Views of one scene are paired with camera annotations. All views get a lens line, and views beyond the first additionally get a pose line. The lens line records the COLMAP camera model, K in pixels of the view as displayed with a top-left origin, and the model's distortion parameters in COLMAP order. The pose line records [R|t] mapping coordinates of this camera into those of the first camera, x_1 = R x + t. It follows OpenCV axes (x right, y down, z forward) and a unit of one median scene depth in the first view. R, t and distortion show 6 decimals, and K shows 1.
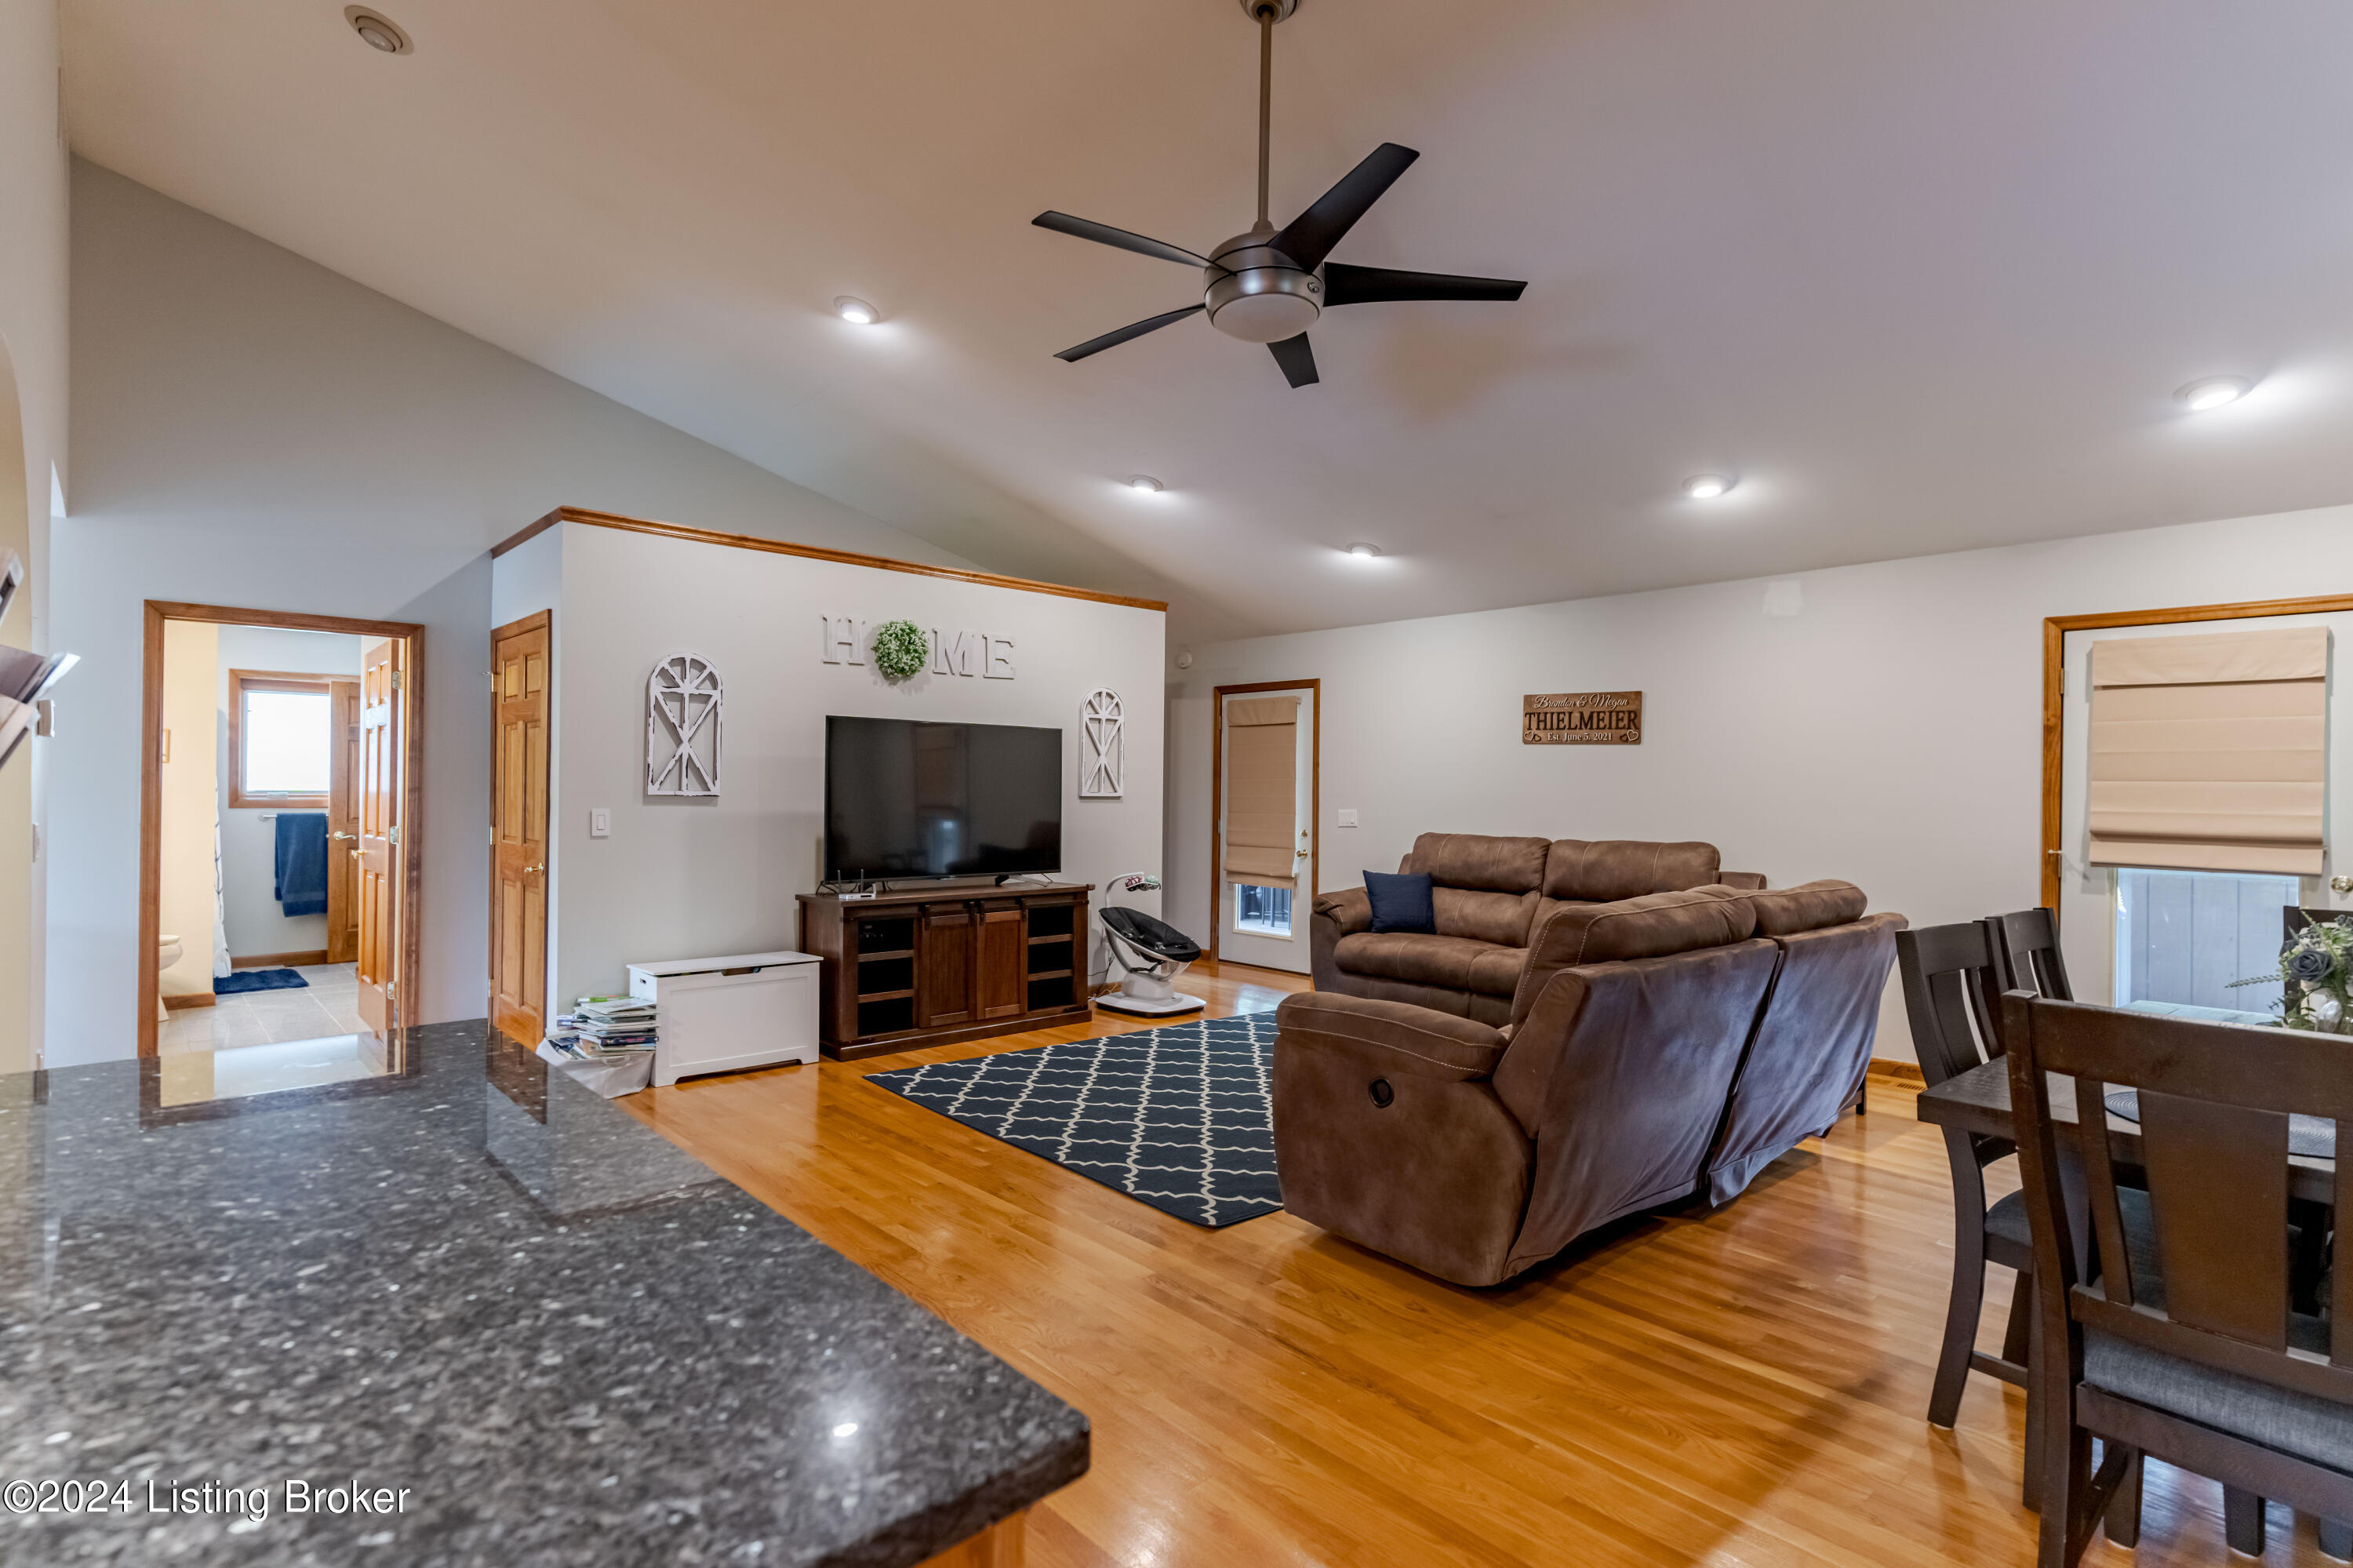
lens RADIAL K [[1147.2, 0, 1177.0], [0, 1147.2, 803.3], [0, 0, 1]] dist [0.000306, 0.001235]
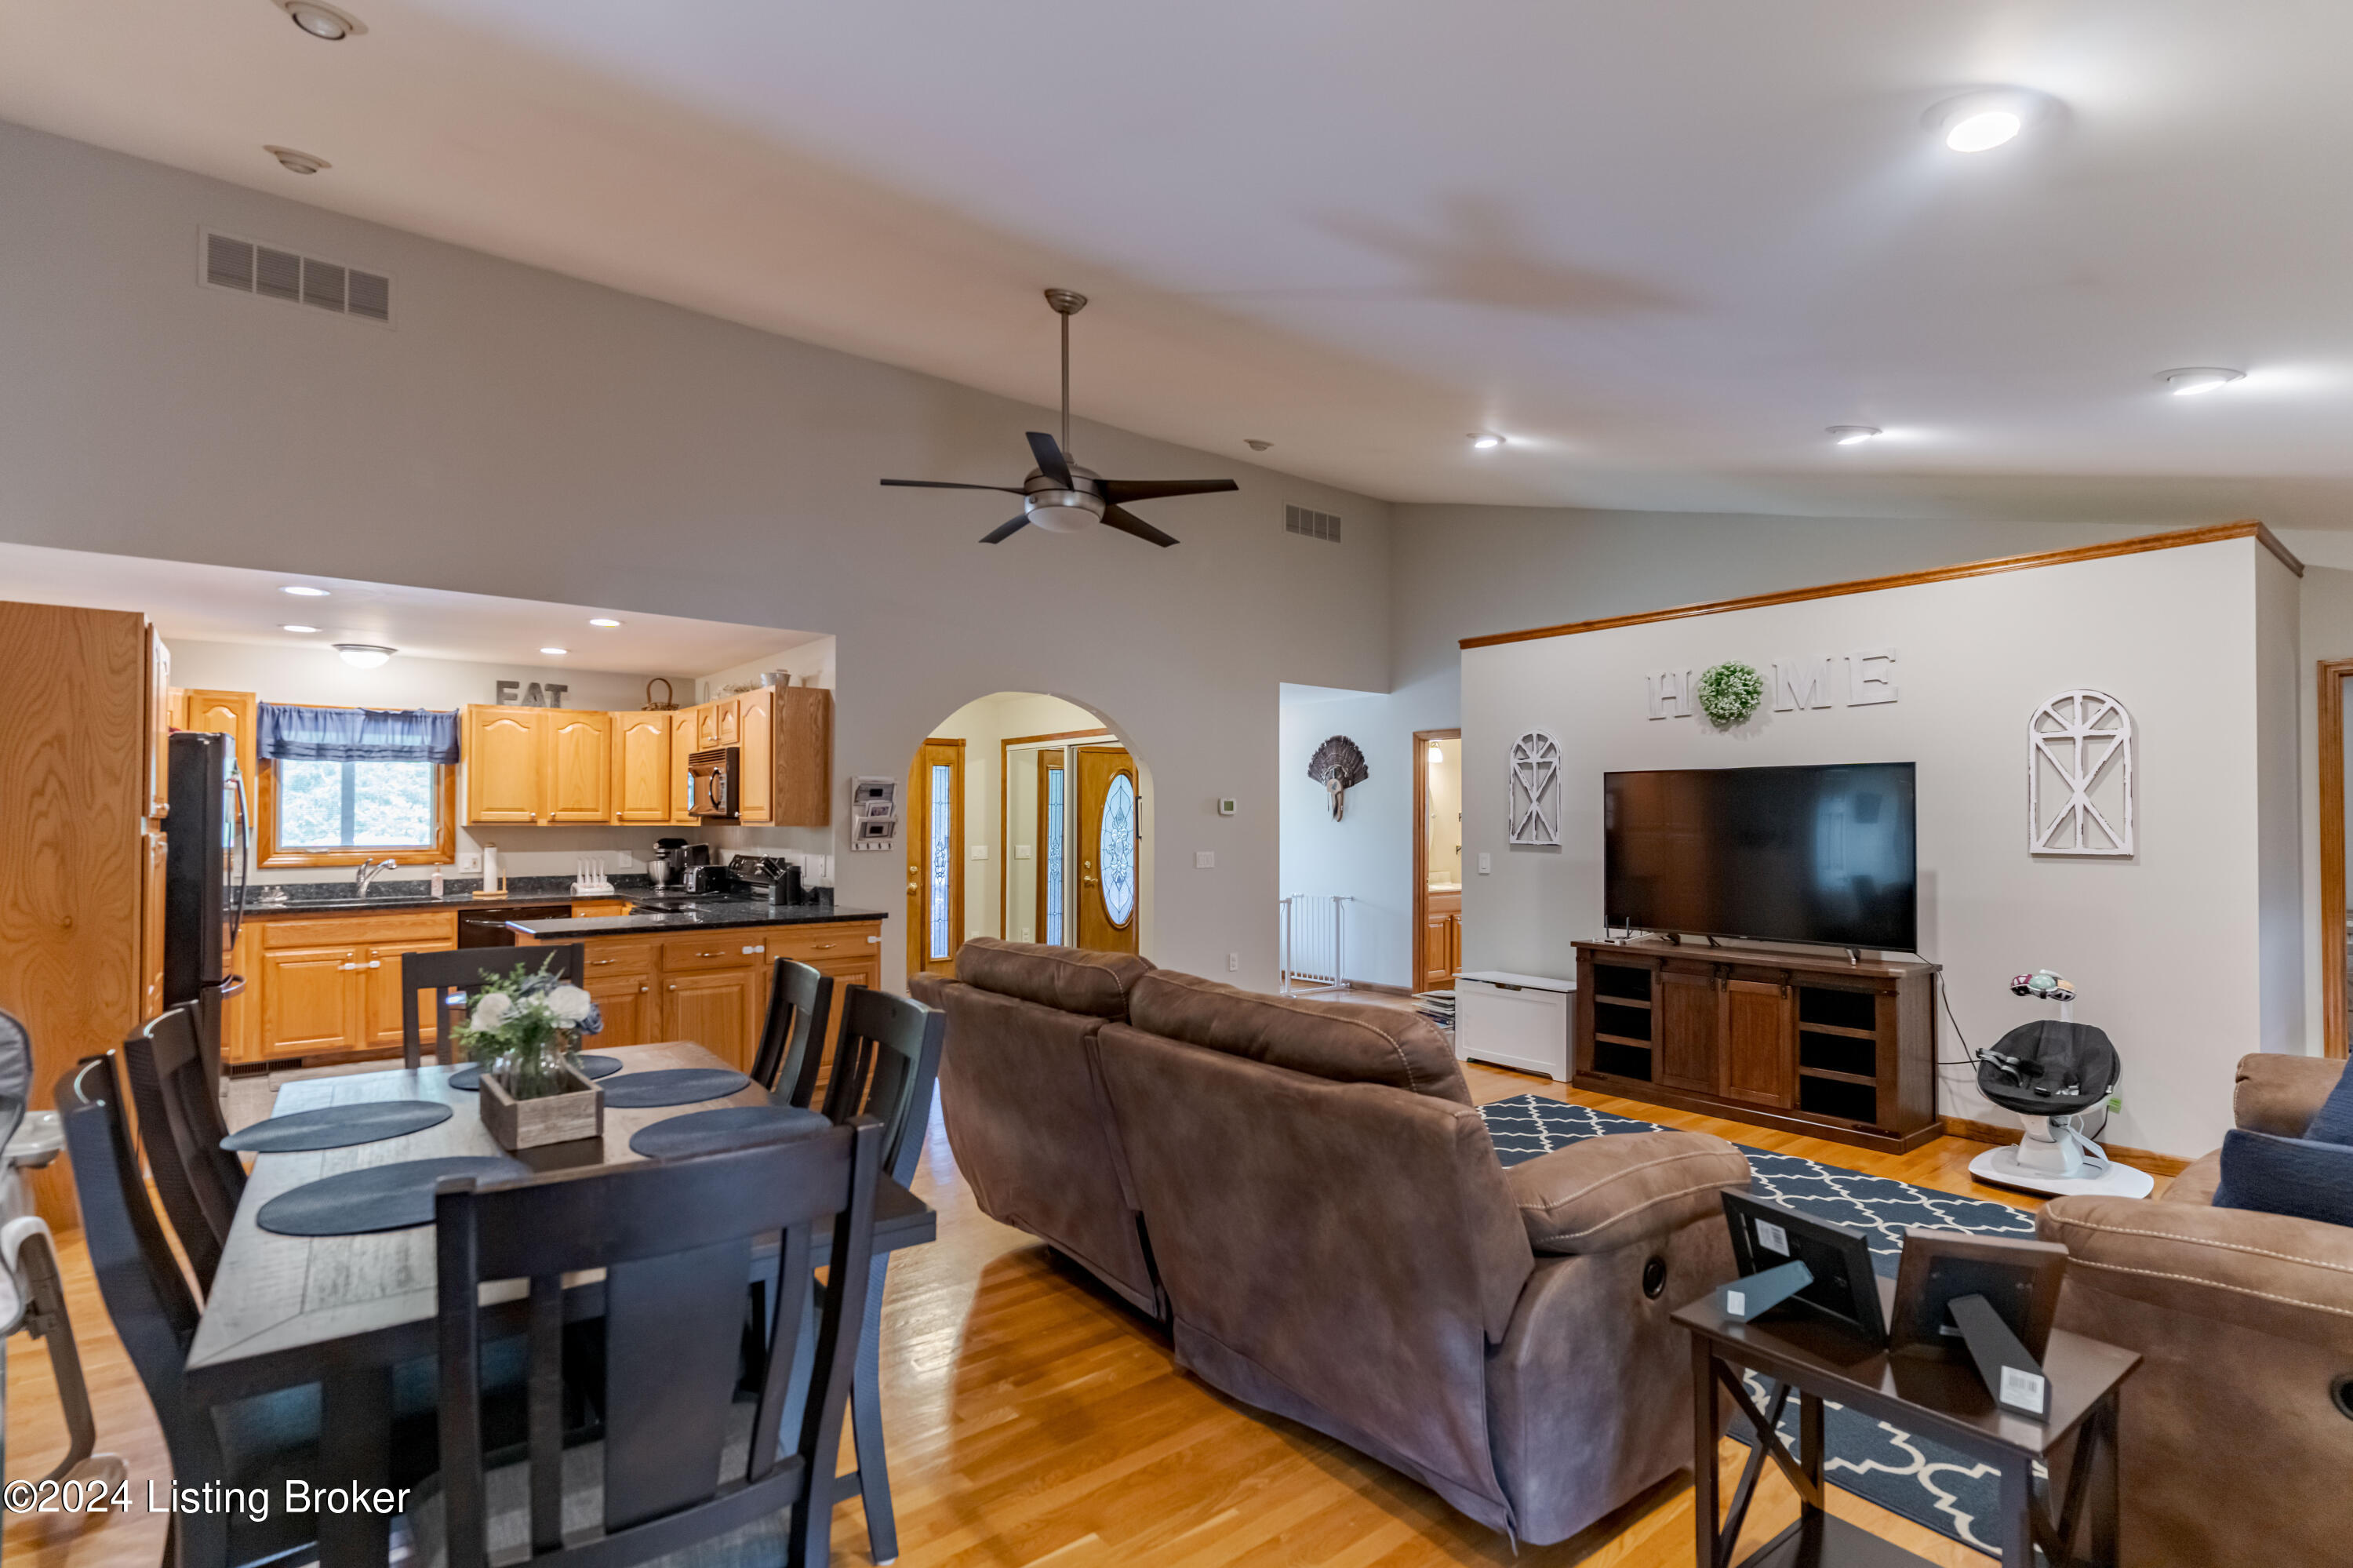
lens RADIAL K [[1147.2, 0, 1177.0], [0, 1147.2, 803.3], [0, 0, 1]] dist [0.000306, 0.001235]
pose [[-0.062510, -0.035862, -0.997400, 0.778558], [-0.026444, 0.999063, -0.034264, 0.001545], [0.997694, 0.024234, -0.063400, 0.644968]]
